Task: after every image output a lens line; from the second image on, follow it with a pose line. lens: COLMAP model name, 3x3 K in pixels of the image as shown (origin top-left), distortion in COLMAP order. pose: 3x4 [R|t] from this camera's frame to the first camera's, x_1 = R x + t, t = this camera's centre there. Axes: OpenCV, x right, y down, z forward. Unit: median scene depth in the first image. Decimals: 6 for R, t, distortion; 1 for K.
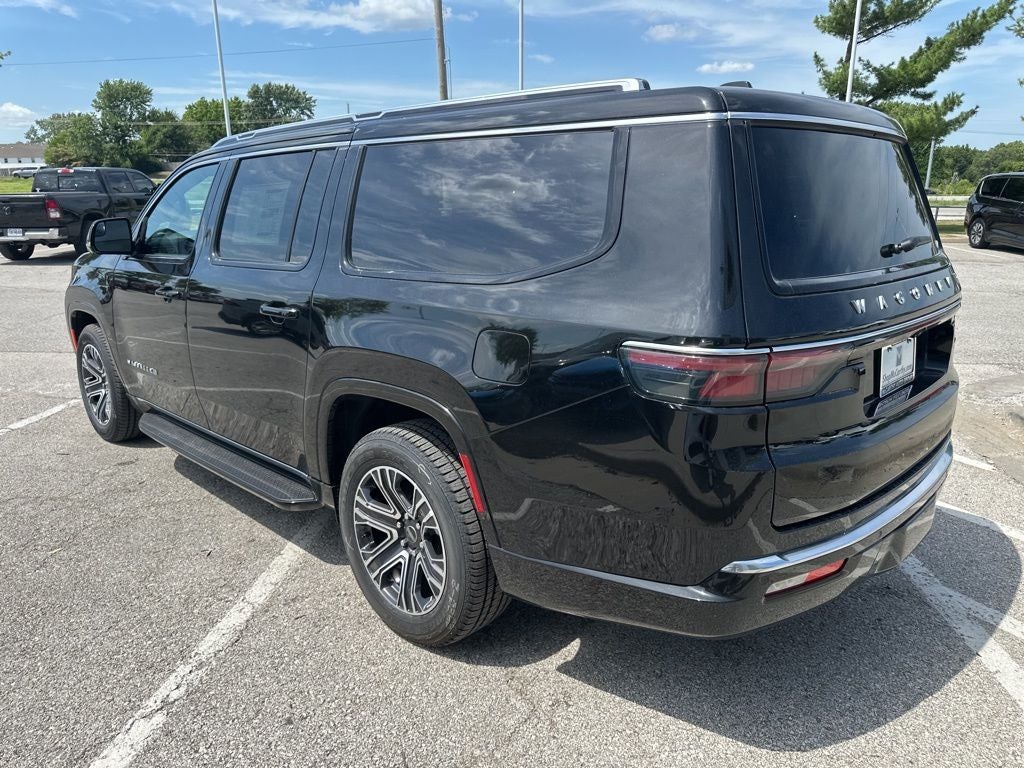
lens RADIAL K [[726.7, 0, 510.6], [0, 726.7, 381.6], [0, 0, 1]] dist [0.029961, -0.037473]
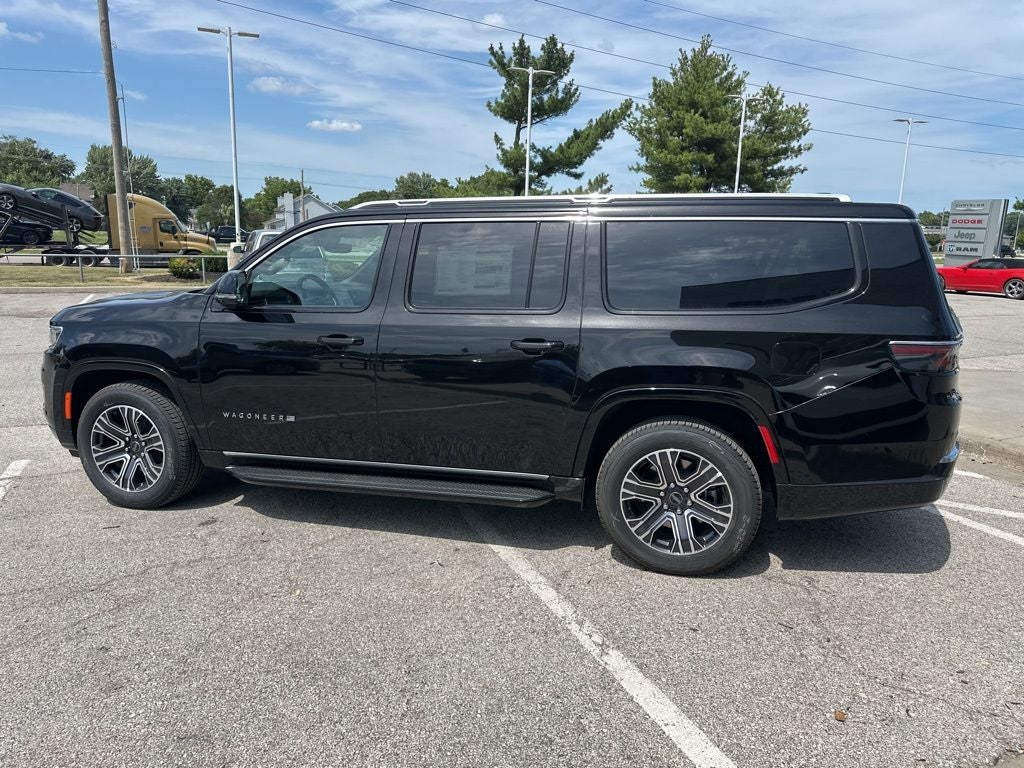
lens RADIAL K [[726.7, 0, 522.3], [0, 726.7, 377.8], [0, 0, 1]] dist [0.029961, -0.037473]
pose [[0.870973, -0.066558, 0.486802, -1.044546], [0.101271, 0.993827, -0.045310, 0.015156], [-0.480781, 0.088763, 0.872336, -0.086385]]
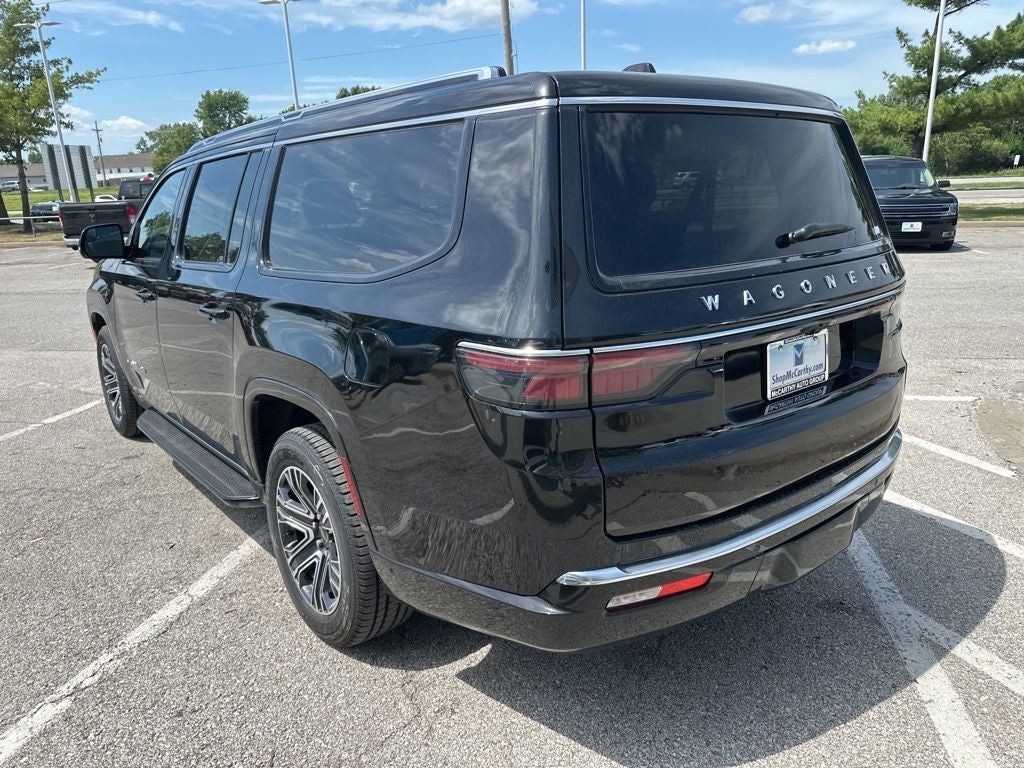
lens RADIAL K [[726.7, 0, 509.8], [0, 726.7, 387.5], [0, 0, 1]] dist [0.029961, -0.037473]
pose [[0.993020, 0.001392, -0.117935, 0.234698], [0.000285, 0.999899, 0.014198, -0.006090], [0.117943, -0.014133, 0.992920, 0.036370]]
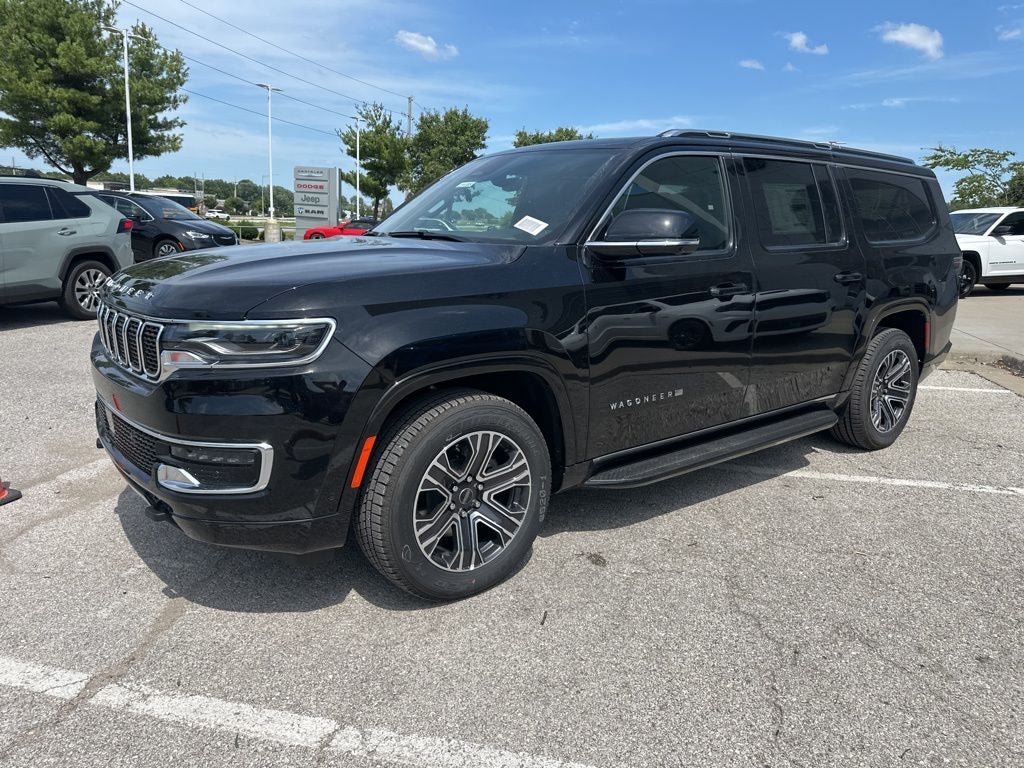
lens RADIAL K [[726.7, 0, 506.2], [0, 726.7, 377.7], [0, 0, 1]] dist [0.029961, -0.037473]
pose [[0.126526, -0.193668, 0.972874, -1.988139], [0.223265, 0.961151, 0.162297, -0.314840], [-0.966511, 0.196674, 0.164850, 1.582994]]
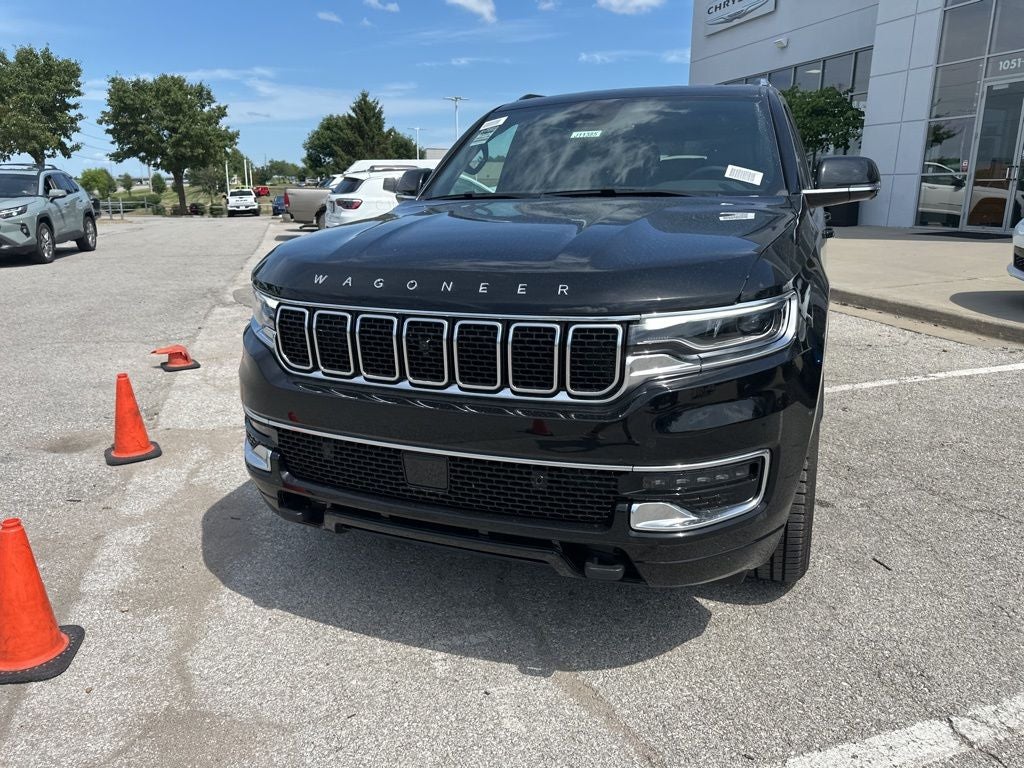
lens RADIAL K [[726.7, 0, 504.9], [0, 726.7, 378.6], [0, 0, 1]] dist [0.029961, -0.037473]
pose [[-0.385206, -0.226597, 0.894578, -1.728550], [0.246878, 0.908748, 0.336493, -0.534628], [-0.889195, 0.350471, -0.294114, 2.439376]]
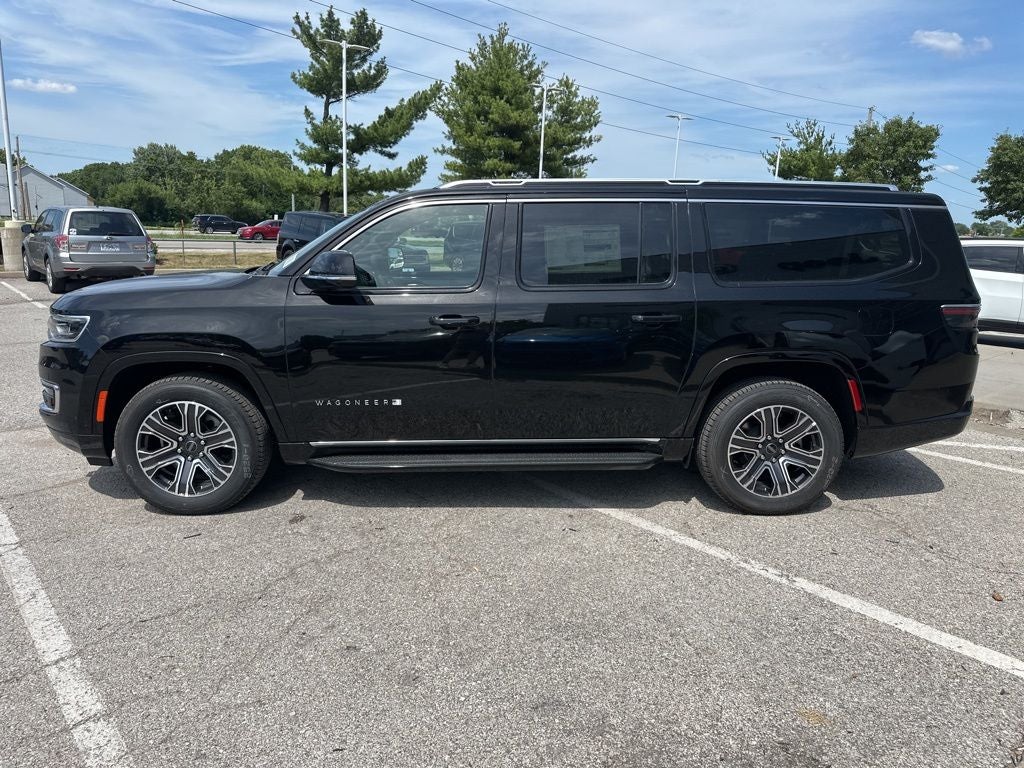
lens RADIAL K [[726.7, 0, 510.7], [0, 726.7, 378.1], [0, 0, 1]] dist [0.029961, -0.037473]
pose [[0.682667, -0.120763, 0.720682, -1.640890], [0.156036, 0.987593, 0.017684, -0.058064], [-0.713876, 0.100380, 0.693040, 0.288837]]
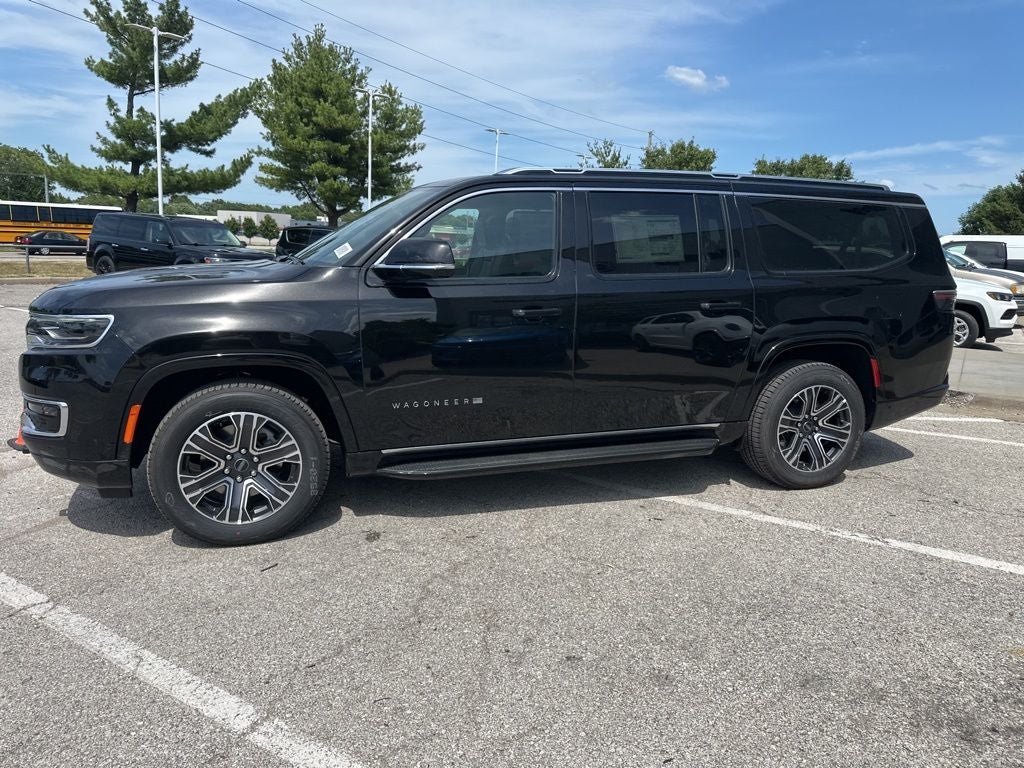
lens RADIAL K [[726.7, 0, 511.0], [0, 726.7, 376.5], [0, 0, 1]] dist [0.029961, -0.037473]
pose [[0.452195, -0.132818, 0.881974, -1.928294], [0.192660, 0.980051, 0.048810, -0.120666], [-0.870863, 0.147849, 0.468763, 0.783656]]
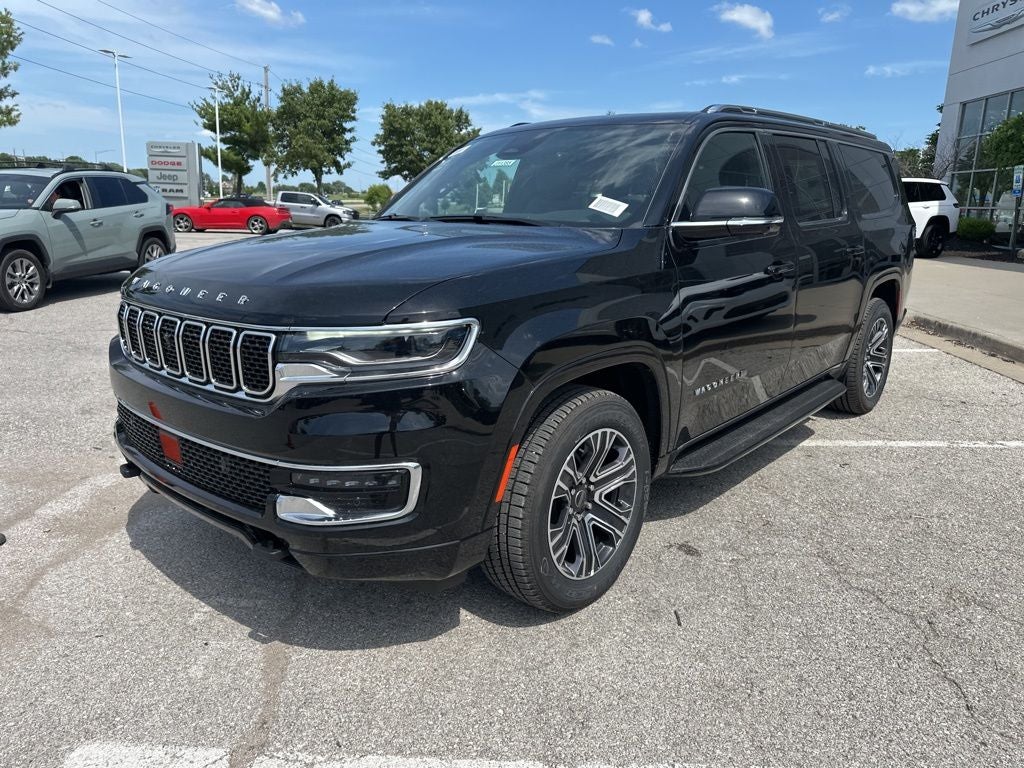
lens RADIAL K [[726.7, 0, 507.5], [0, 726.7, 380.6], [0, 0, 1]] dist [0.029961, -0.037473]
pose [[-0.059335, -0.230226, 0.971327, -1.924911], [0.241900, 0.940723, 0.237749, -0.402270], [-0.968485, 0.249071, -0.000127, 1.901113]]
